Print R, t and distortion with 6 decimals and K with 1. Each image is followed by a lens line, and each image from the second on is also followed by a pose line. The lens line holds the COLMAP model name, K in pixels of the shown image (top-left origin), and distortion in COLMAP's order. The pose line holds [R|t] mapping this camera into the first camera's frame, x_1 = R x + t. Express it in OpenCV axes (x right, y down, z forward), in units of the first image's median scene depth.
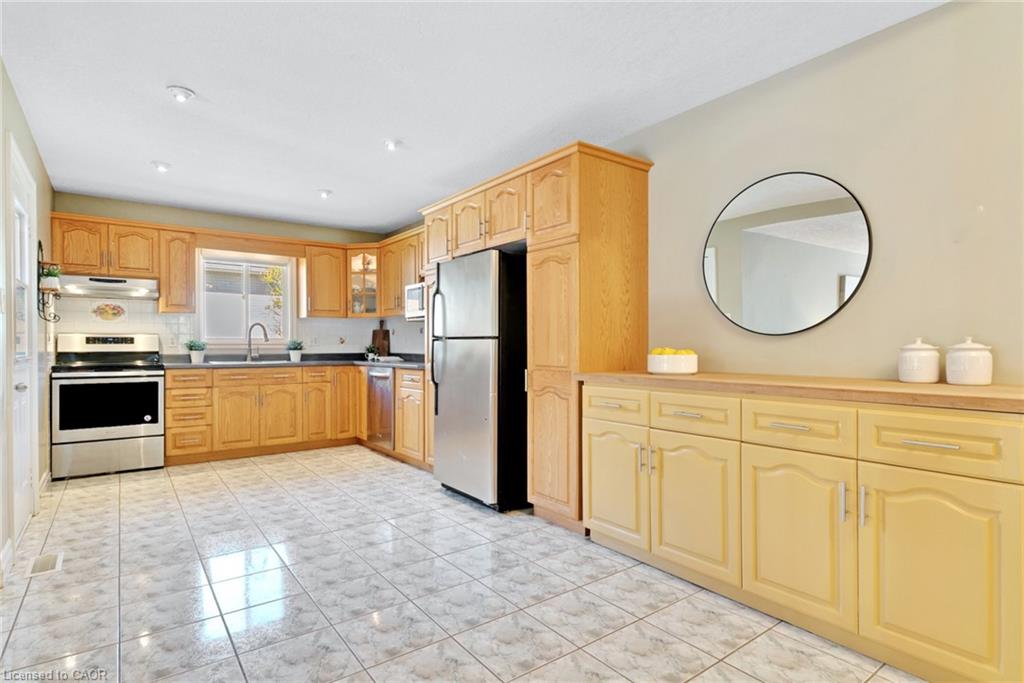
lens RADIAL K [[523.5, 0, 492.6], [0, 523.5, 349.5], [0, 0, 1]] dist [0.018505, 0.000430]
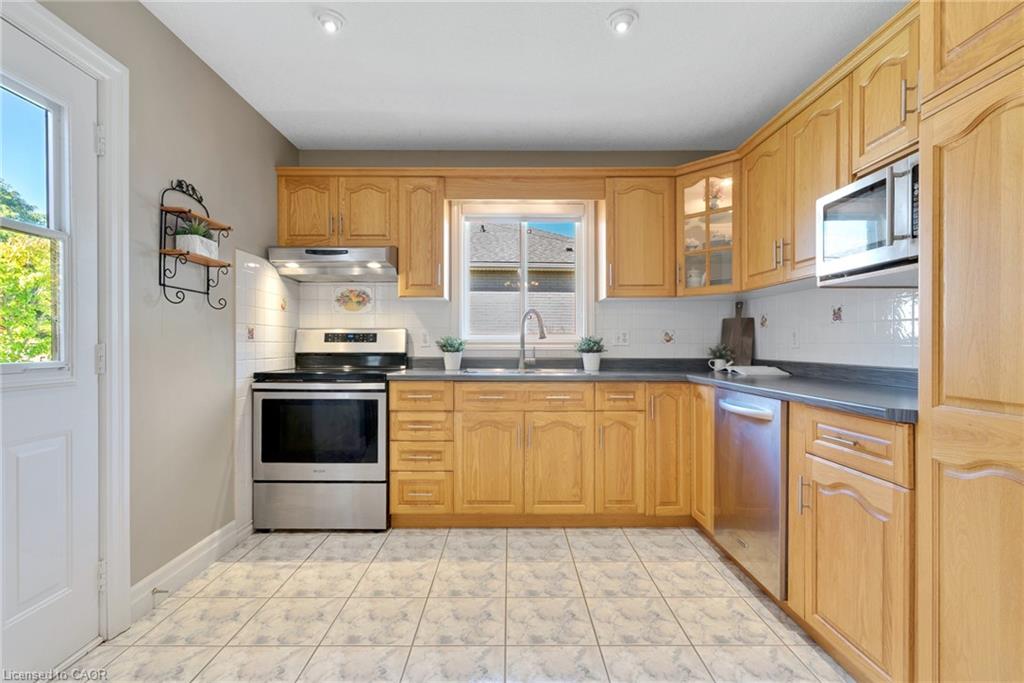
lens RADIAL K [[487.5, 0, 506.0], [0, 487.5, 344.3], [0, 0, 1]] dist [0.000736, -0.001463]
pose [[0.810761, 0.001508, -0.585375, -0.137464], [-0.008020, 0.999931, -0.008531, -0.003657], [0.585322, 0.011611, 0.810718, 0.544342]]
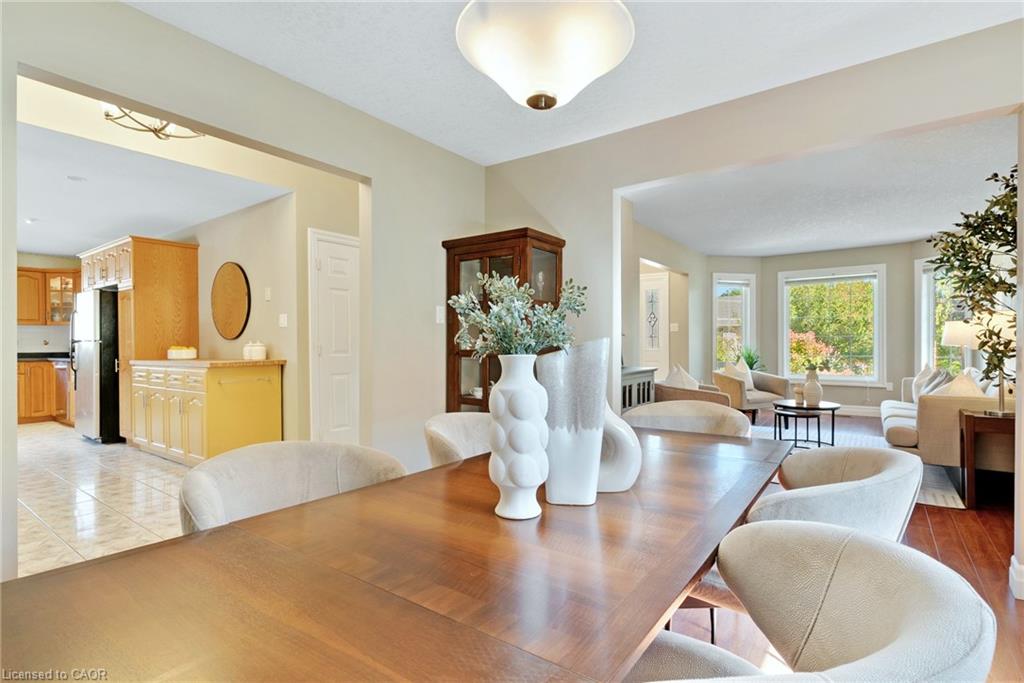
lens RADIAL K [[487.5, 0, 509.3], [0, 487.5, 344.4], [0, 0, 1]] dist [0.000736, -0.001463]
pose [[0.948592, -0.006742, 0.316430, 0.507968], [0.009010, 0.999943, -0.005704, 0.006139], [-0.316374, 0.008262, 0.948599, -0.605902]]
